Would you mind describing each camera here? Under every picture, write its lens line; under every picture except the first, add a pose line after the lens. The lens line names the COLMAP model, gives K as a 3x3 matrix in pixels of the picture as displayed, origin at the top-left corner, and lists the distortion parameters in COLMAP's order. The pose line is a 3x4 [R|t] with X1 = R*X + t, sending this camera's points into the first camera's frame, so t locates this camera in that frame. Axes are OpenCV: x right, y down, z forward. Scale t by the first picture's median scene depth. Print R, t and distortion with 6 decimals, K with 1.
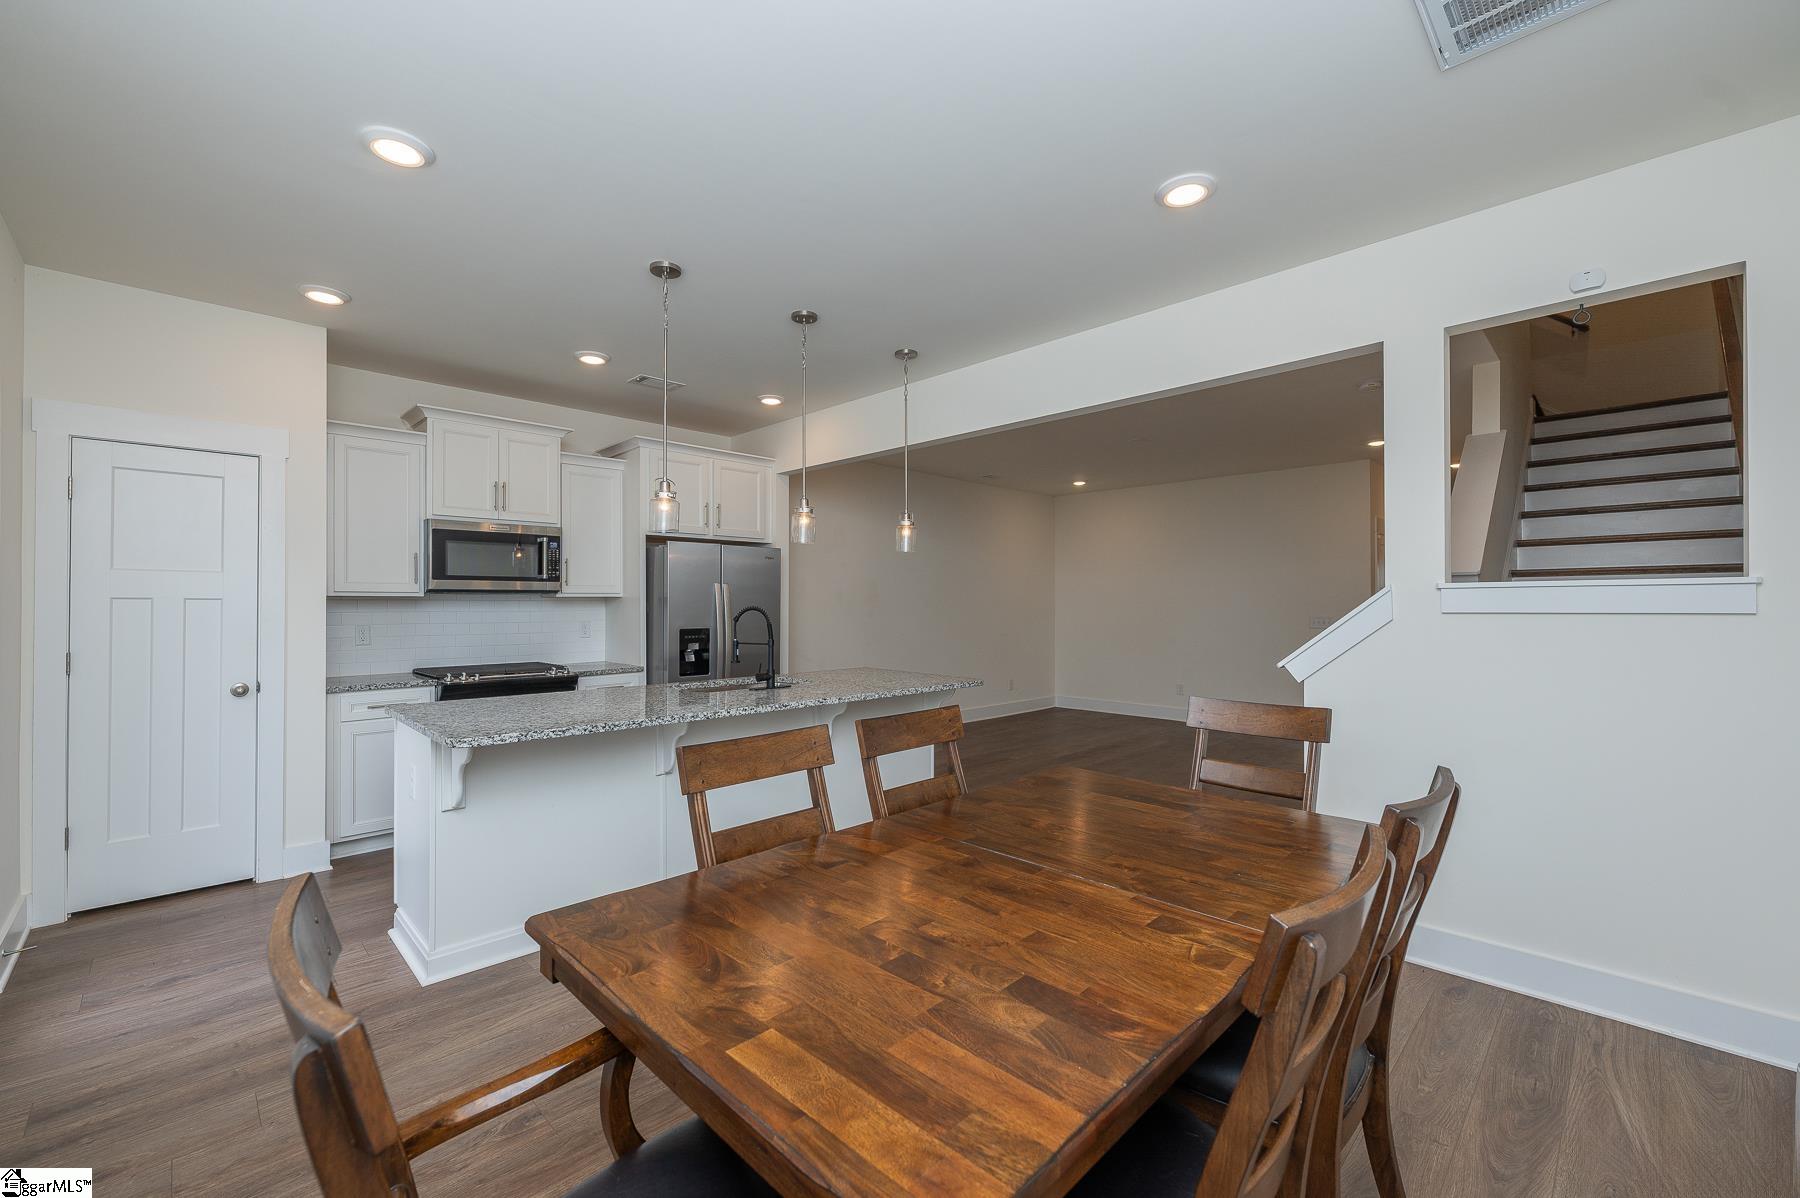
lens RADIAL K [[723.2, 0, 900.0], [0, 723.2, 599.0], [0, 0, 1]] dist [-0.001685, 0.000009]
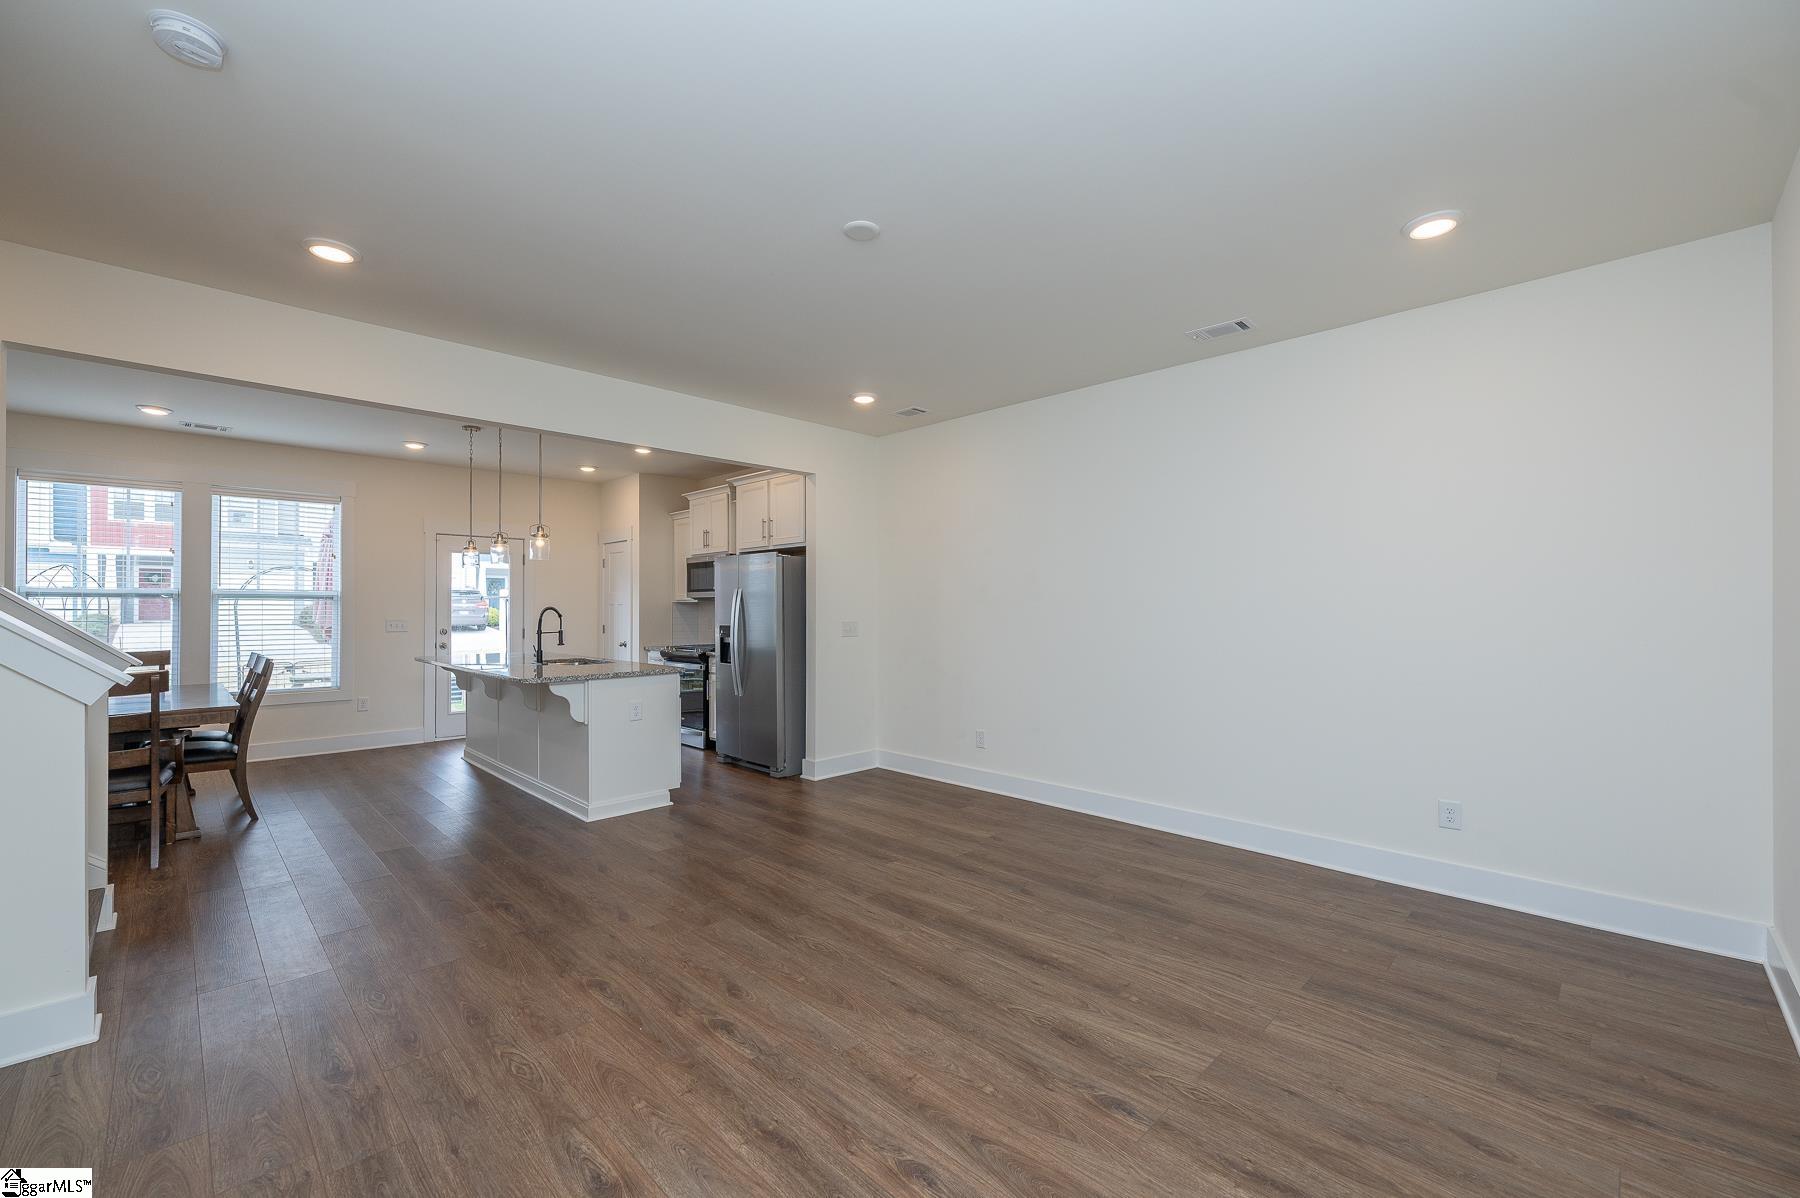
lens RADIAL K [[718.8, 0, 885.7], [0, 718.8, 613.6], [0, 0, 1]] dist [0.001339, 0.000190]
pose [[-0.006122, 0.005334, -0.999967, 1.052671], [0.009204, 0.999944, 0.005278, 0.019062], [0.999939, -0.009171, -0.006171, 1.428981]]
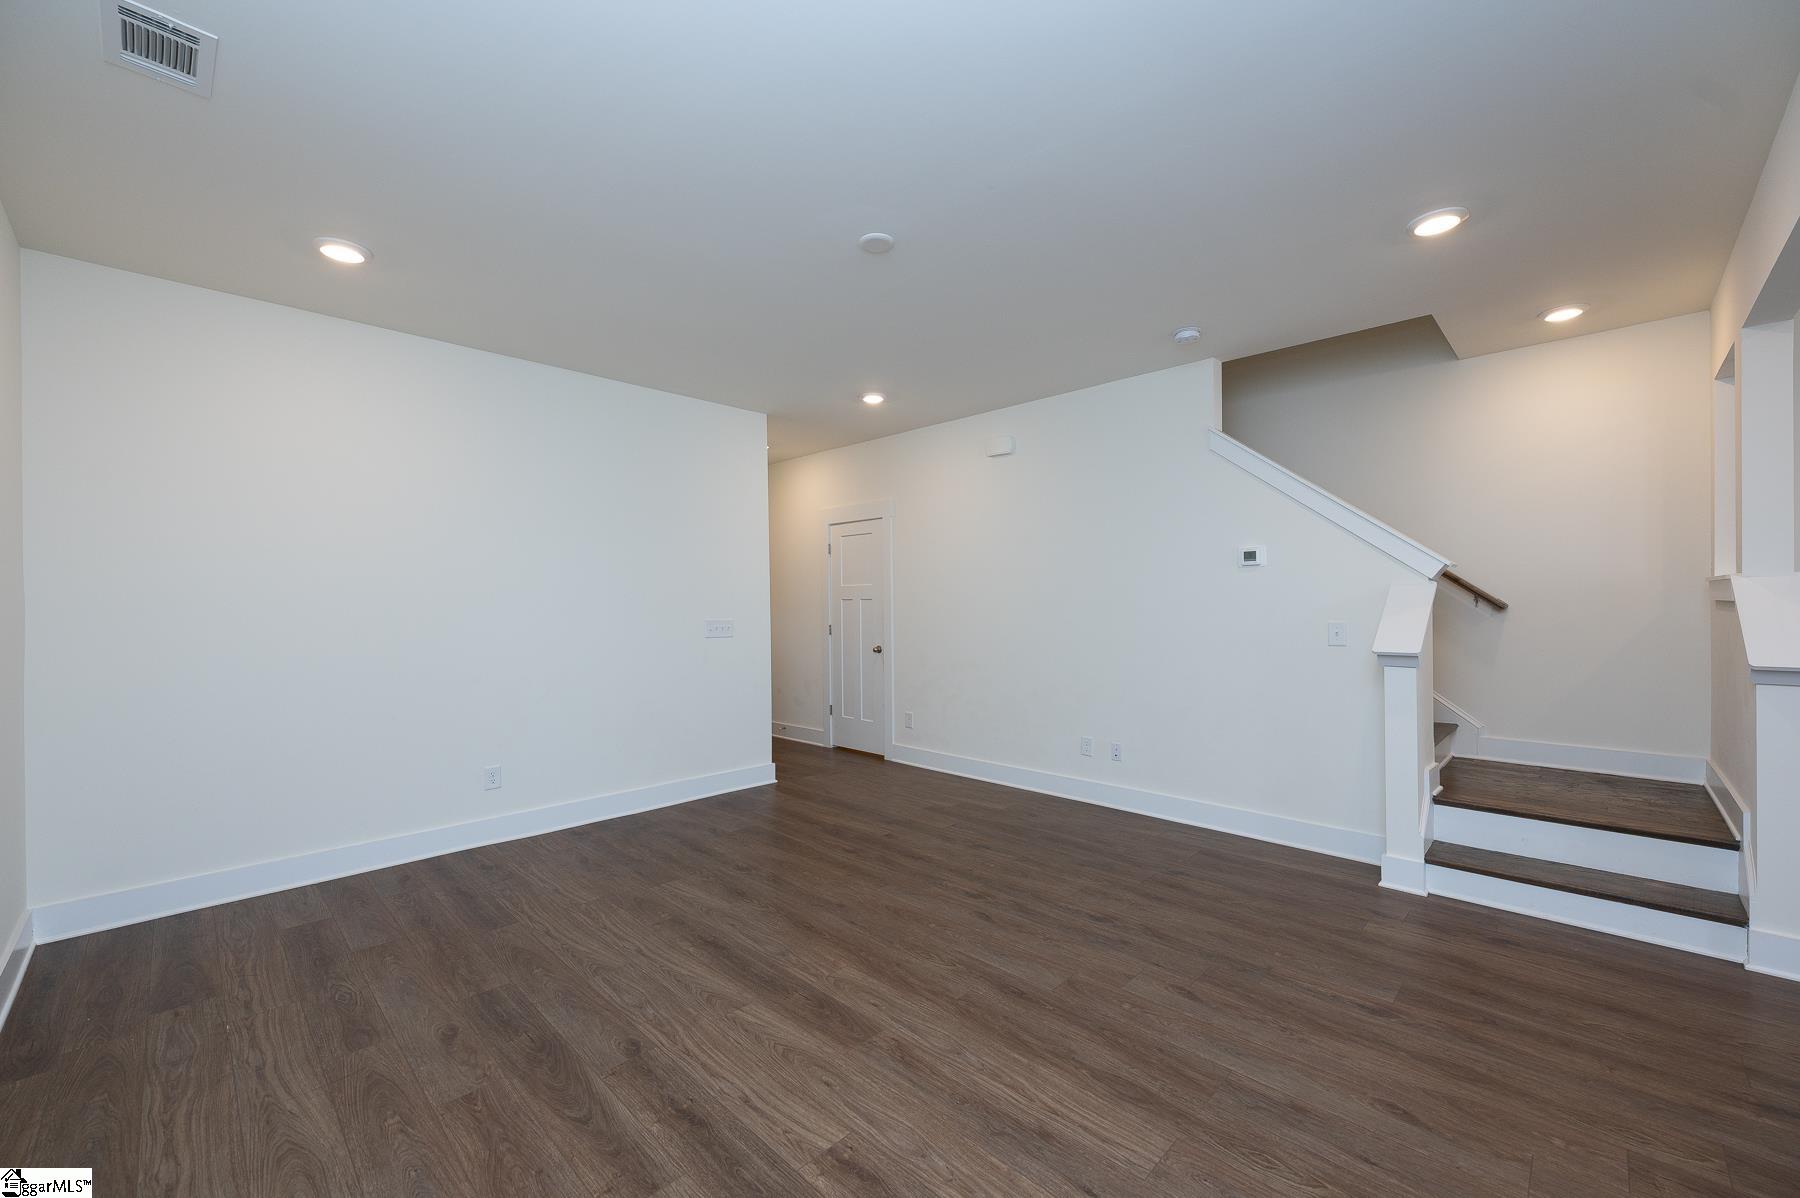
lens RADIAL K [[718.8, 0, 885.7], [0, 718.8, 613.6], [0, 0, 1]] dist [0.001339, 0.000190]
pose [[0.000279, -0.012491, 0.999922, -0.168116], [-0.001597, 0.999921, 0.012492, 0.016384], [-0.999999, -0.001600, 0.000259, 1.399147]]
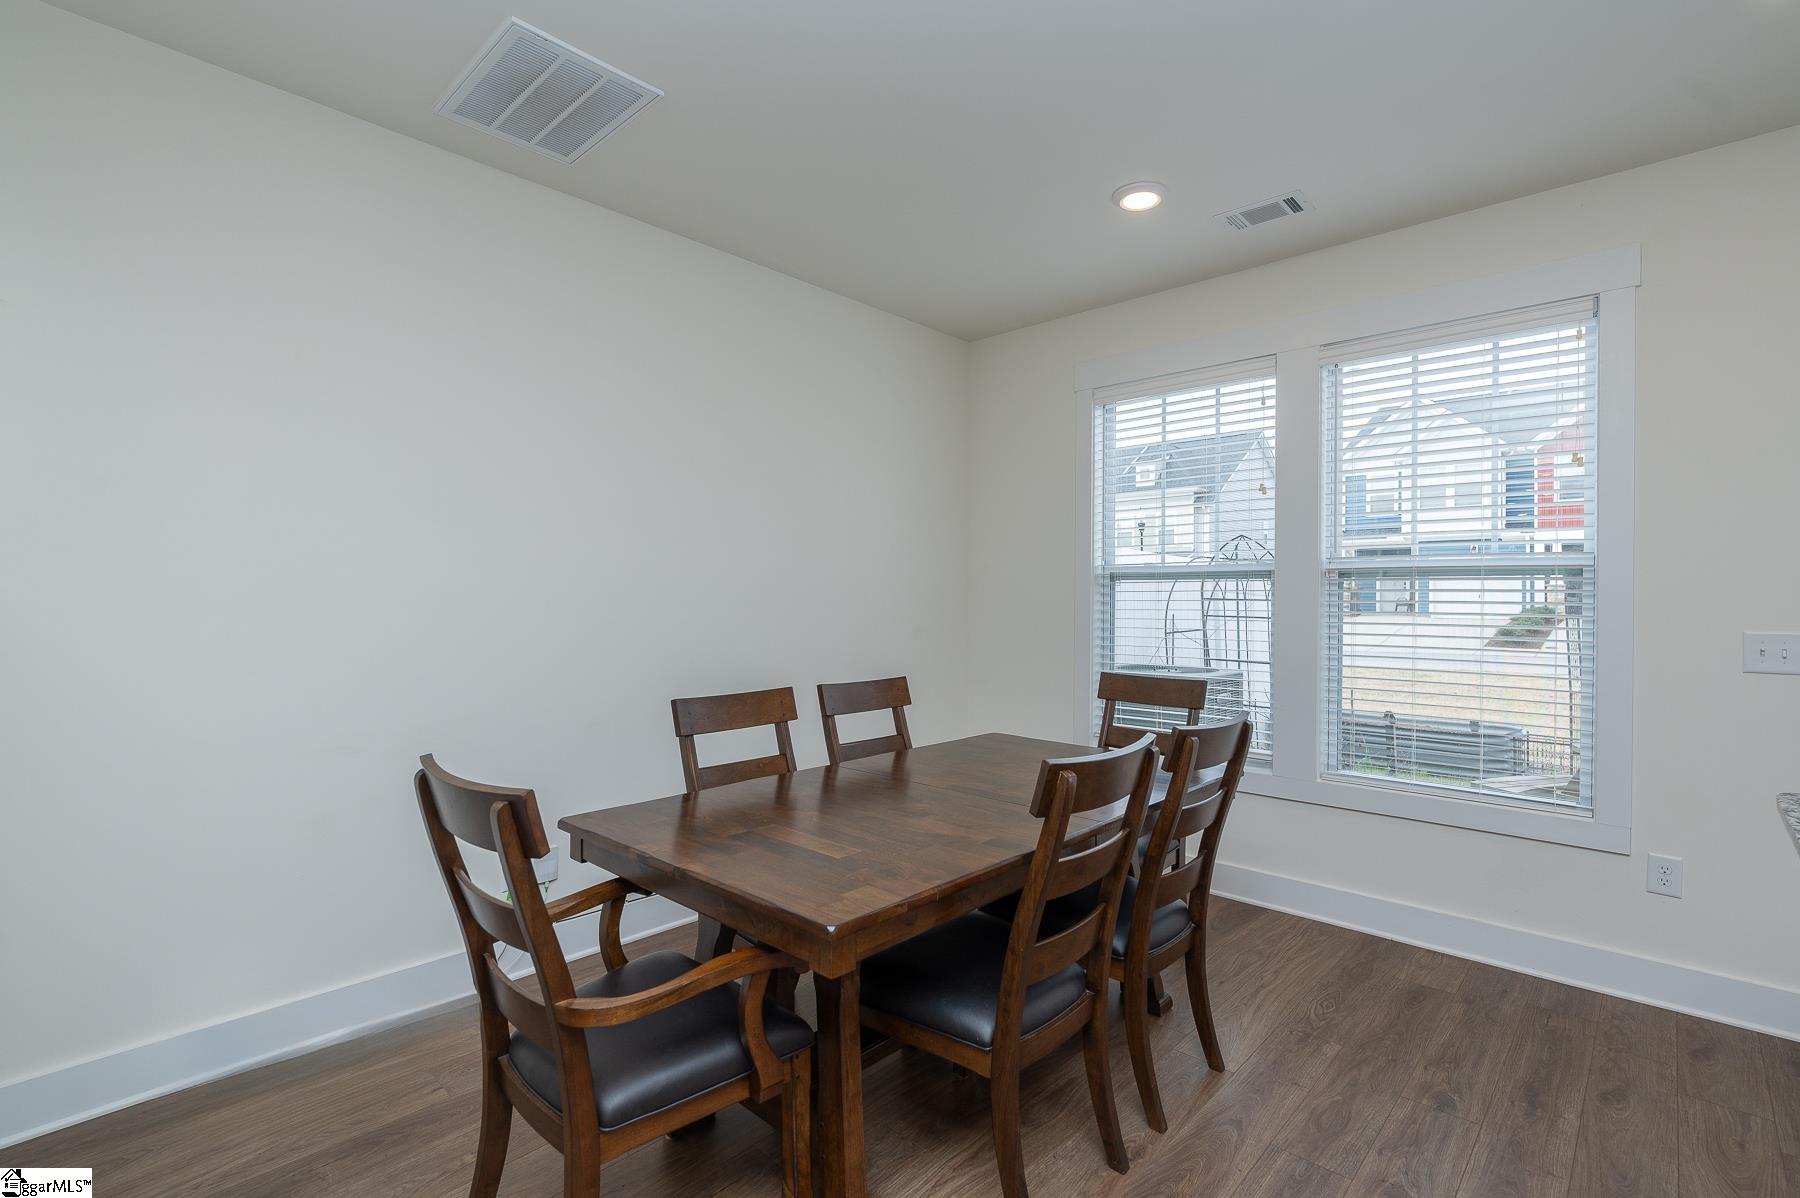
lens RADIAL K [[824.5, 0, 900.0], [0, 824.5, 599.0], [0, 0, 1]] dist [-0.000030, 0.000080]
pose [[-0.999586, -0.004676, -0.028398, 0.122148], [-0.004442, 0.999956, -0.008316, 0.013510], [0.028436, -0.008186, -0.999562, 0.903811]]
